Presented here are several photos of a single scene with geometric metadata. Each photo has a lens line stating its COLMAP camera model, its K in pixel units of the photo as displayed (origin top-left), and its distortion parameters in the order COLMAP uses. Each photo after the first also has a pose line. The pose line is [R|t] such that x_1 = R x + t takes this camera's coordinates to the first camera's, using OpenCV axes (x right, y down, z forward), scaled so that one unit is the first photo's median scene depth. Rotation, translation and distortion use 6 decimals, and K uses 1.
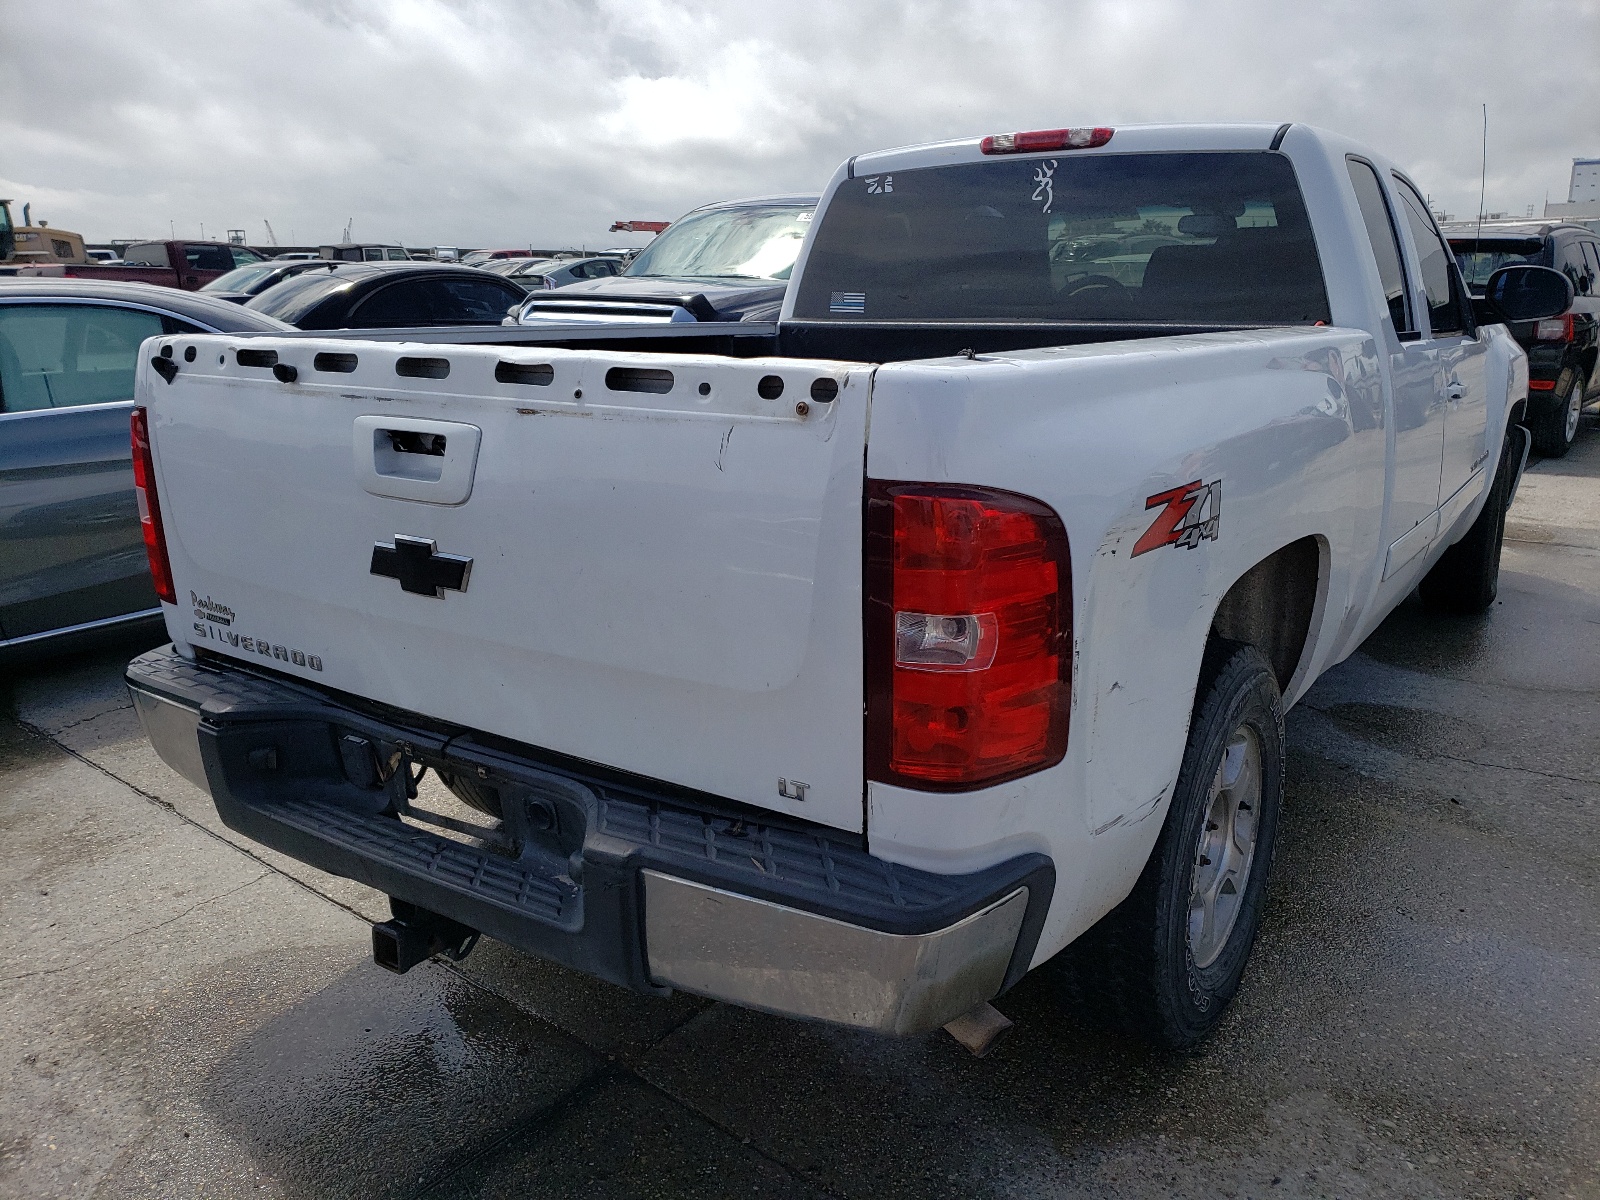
lens RADIAL K [[1218.2, 0, 800.8], [0, 1218.2, 606.8], [0, 0, 1]] dist [0.009095, 0.001130]
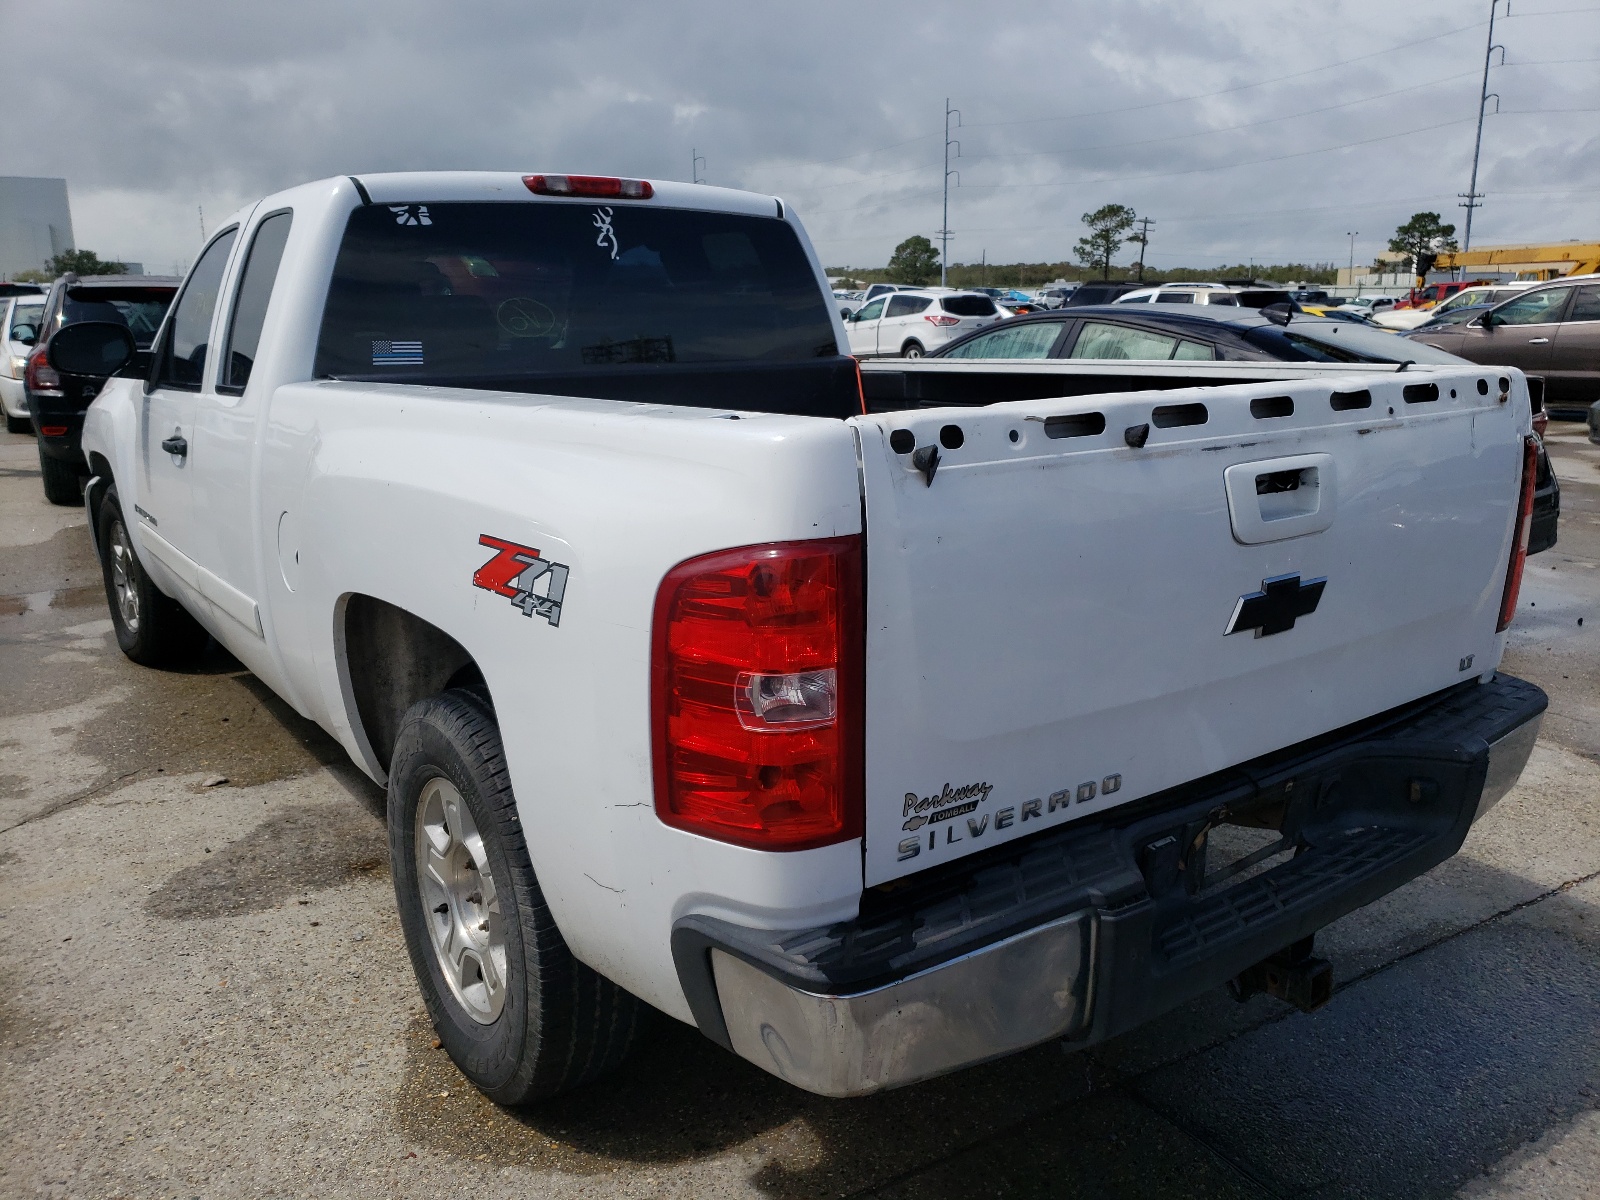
lens RADIAL K [[1211.0, 0, 798.8], [0, 1211.0, 595.2], [0, 0, 1]] dist [0.023771, 0.000817]
pose [[0.352014, -0.214367, 0.911116, -0.749515], [0.254015, 0.958768, 0.127439, -0.147577], [-0.900868, 0.186577, 0.391952, 0.530947]]
